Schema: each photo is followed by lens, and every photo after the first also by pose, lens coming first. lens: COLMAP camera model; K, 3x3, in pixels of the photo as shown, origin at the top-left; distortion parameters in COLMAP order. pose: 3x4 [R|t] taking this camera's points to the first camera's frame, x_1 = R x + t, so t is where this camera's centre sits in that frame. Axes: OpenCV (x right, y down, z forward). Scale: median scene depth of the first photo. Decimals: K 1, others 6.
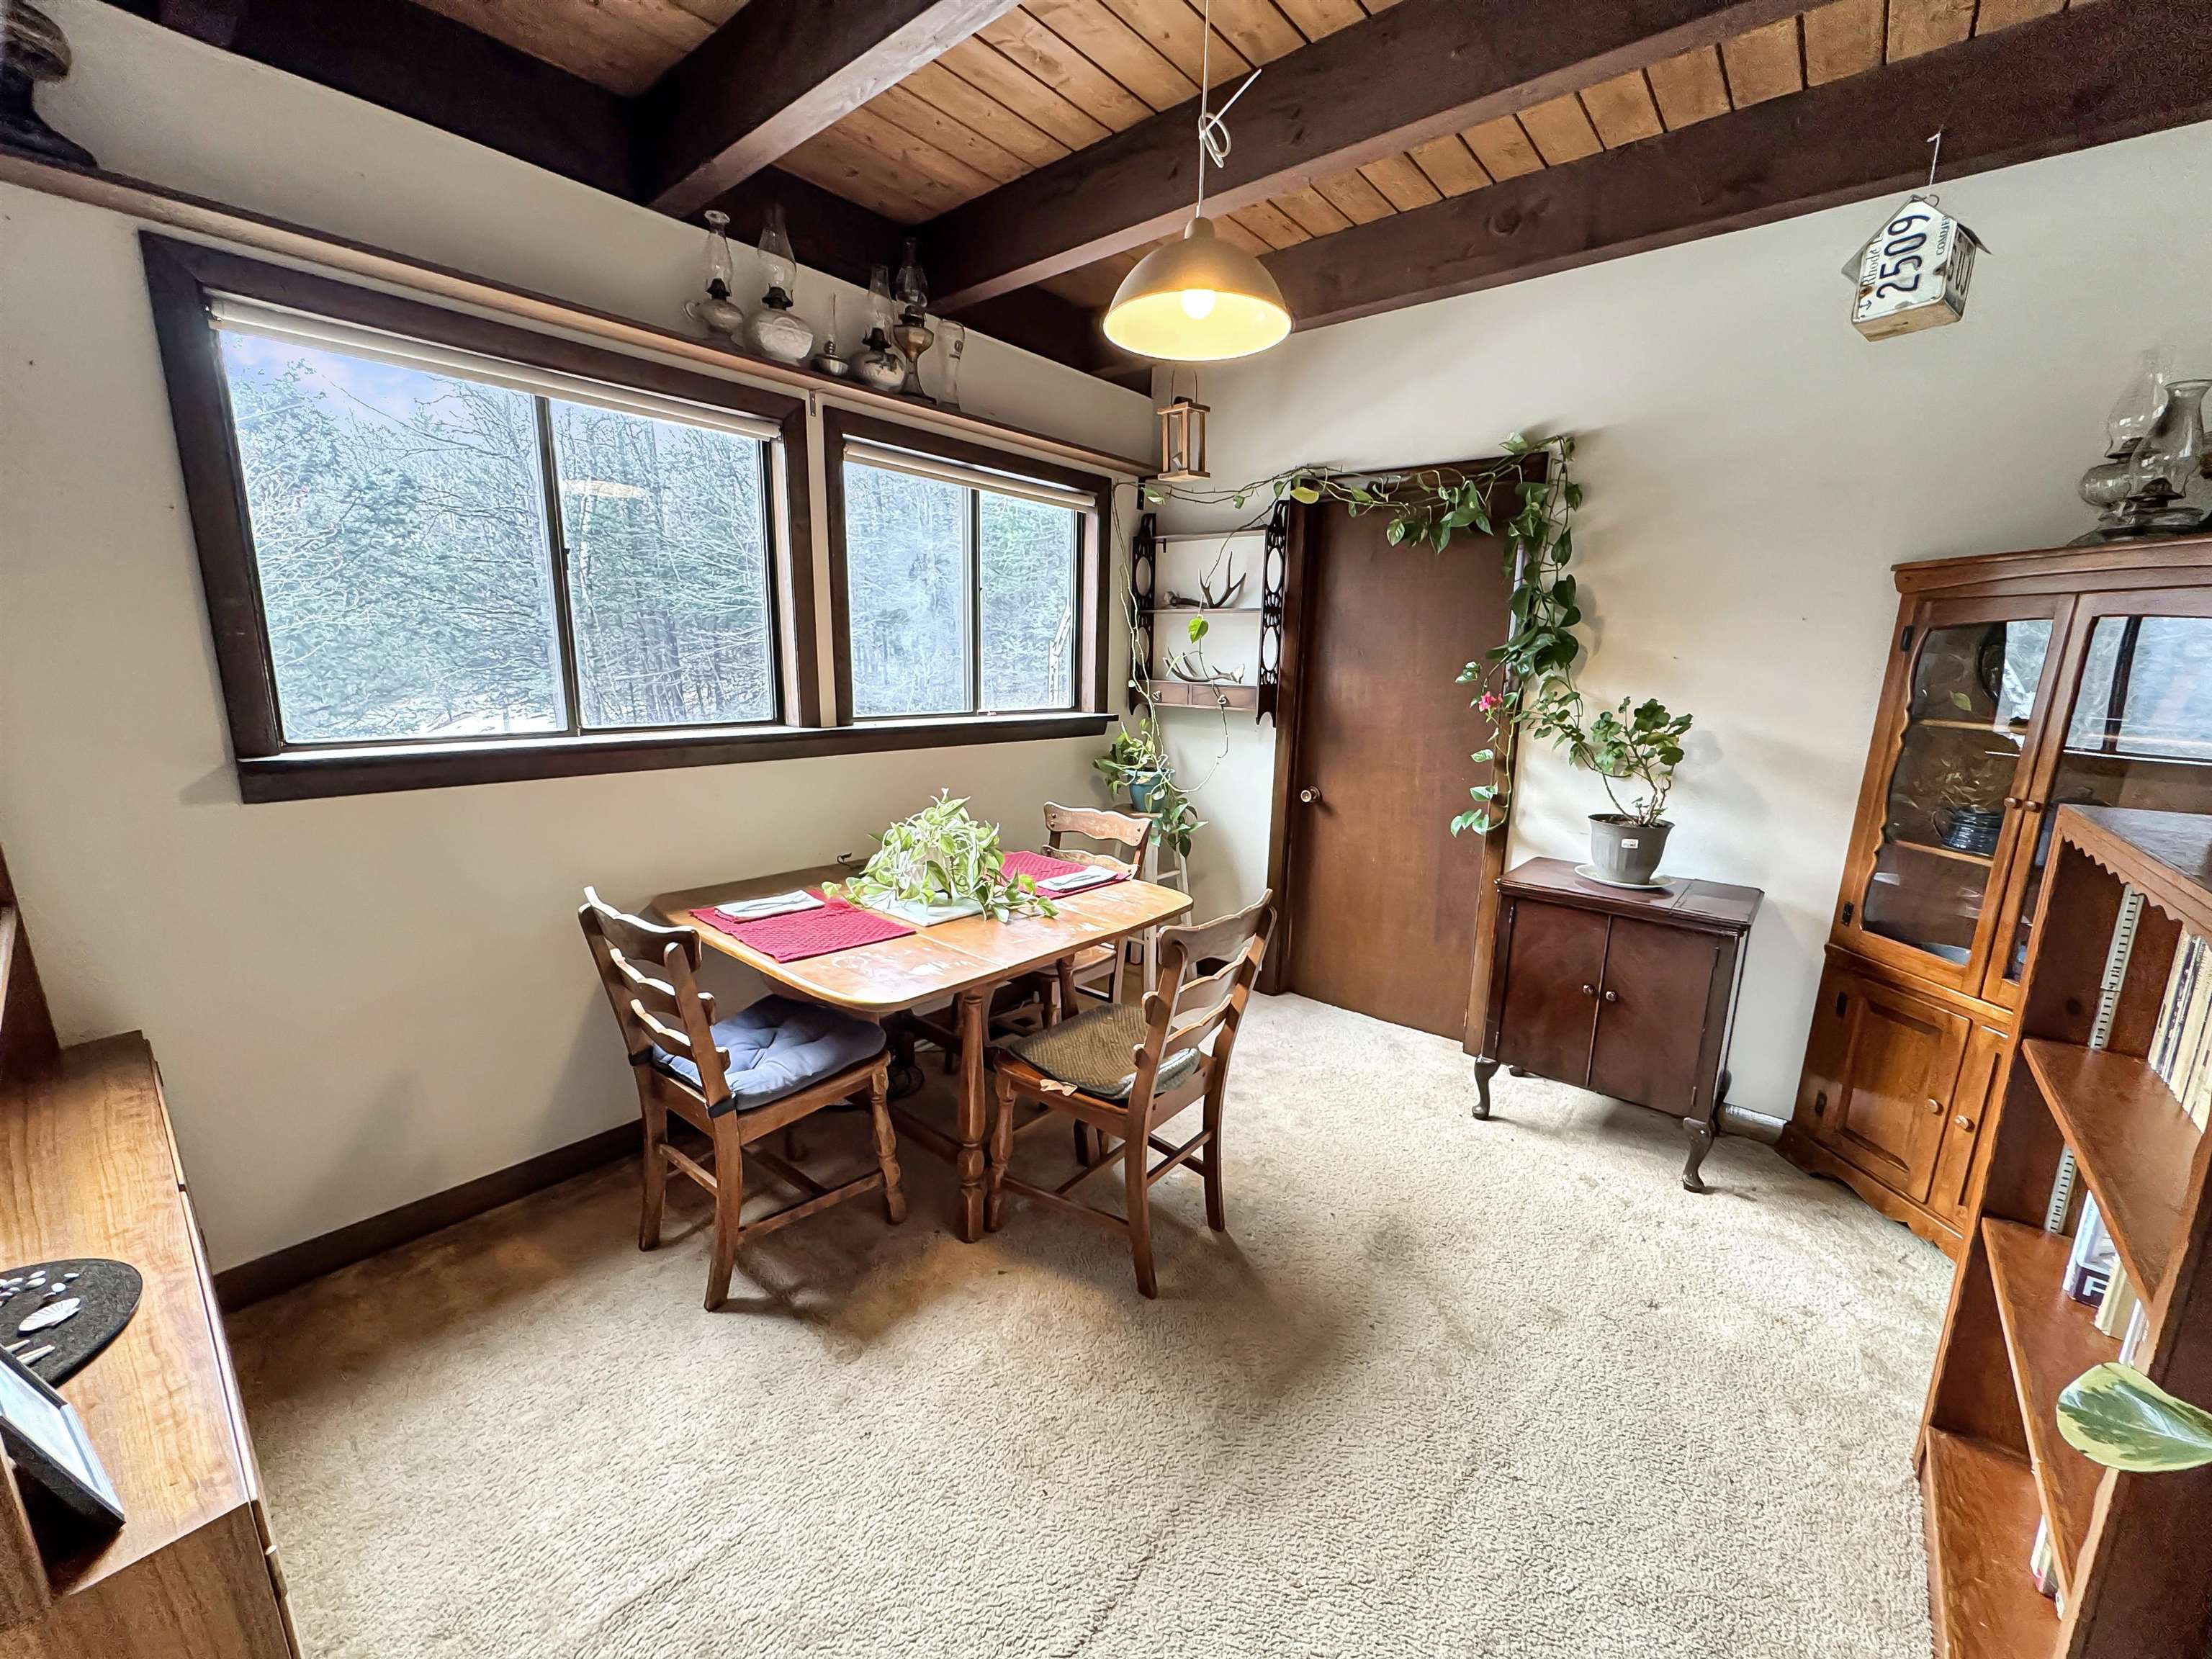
lens RADIAL K [[879.8, 0, 1108.9], [0, 879.8, 827.1], [0, 0, 1]] dist [-0.002047, -0.000384]
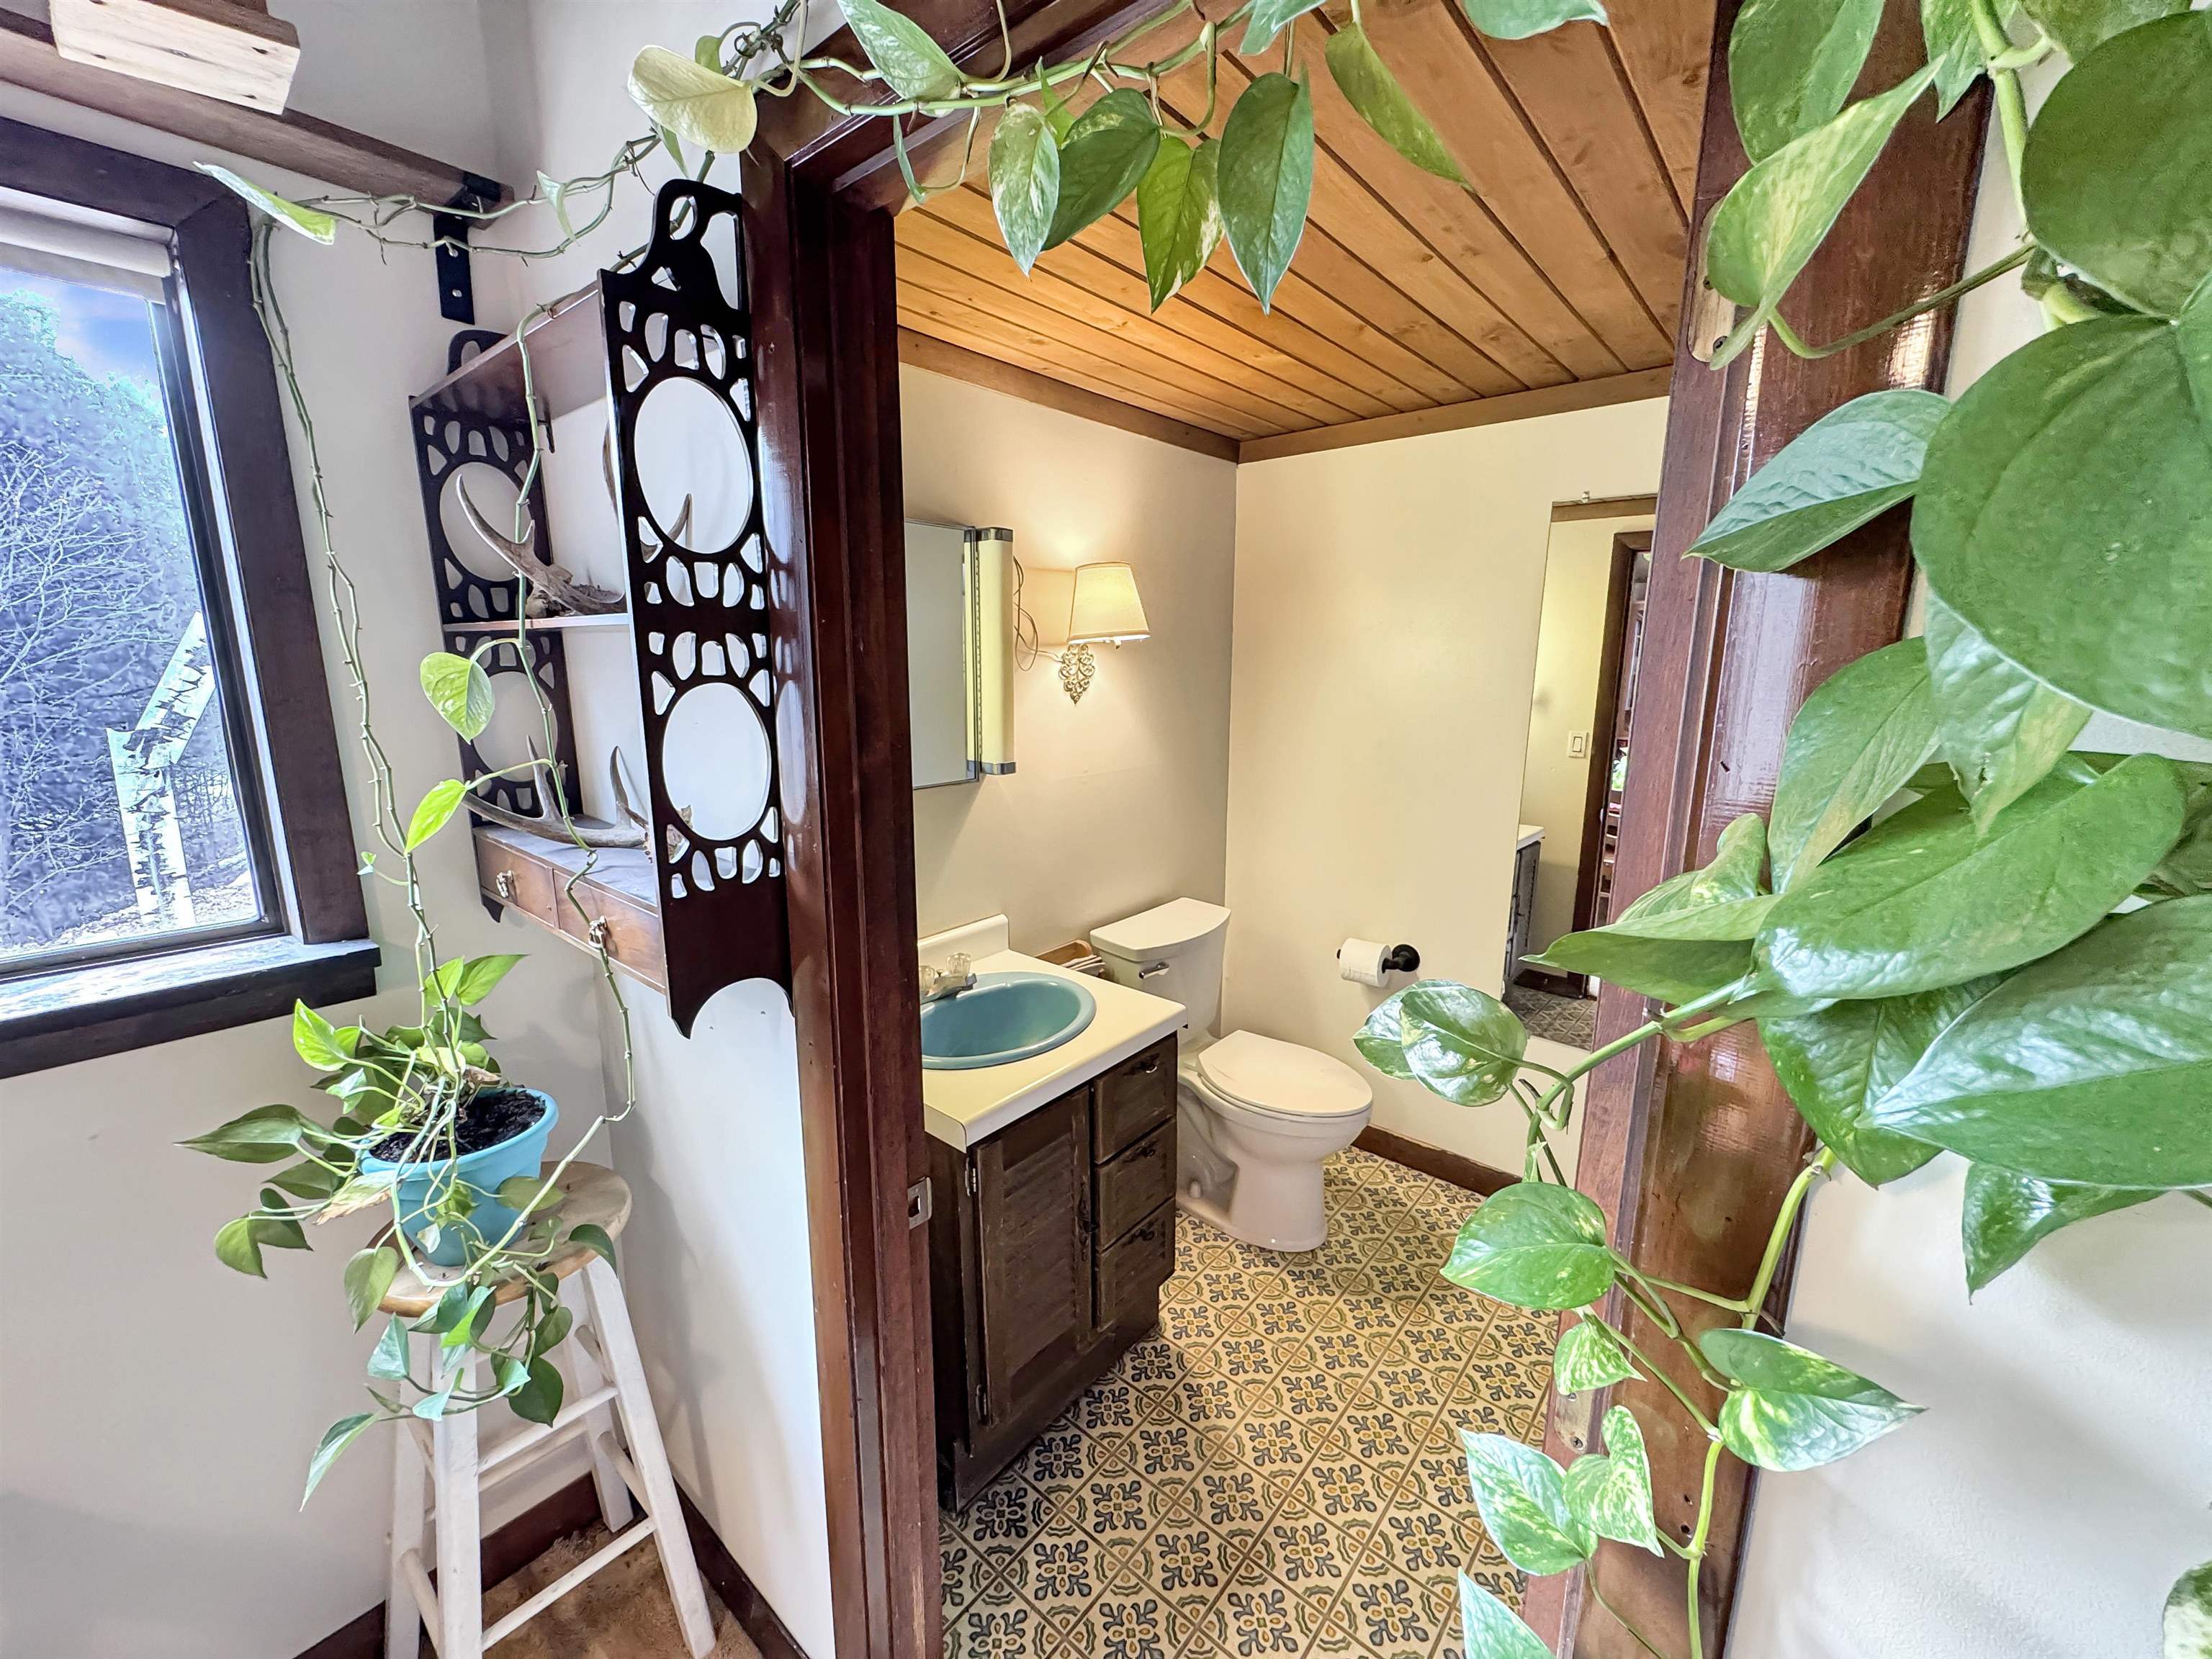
lens RADIAL K [[879.8, 0, 1108.9], [0, 879.8, 827.1], [0, 0, 1]] dist [-0.002047, -0.000384]
pose [[0.999955, -0.008401, -0.004294, 0.303901], [0.008394, 0.999963, -0.001613, -0.179945], [0.004307, 0.001577, 0.999989, 0.724585]]
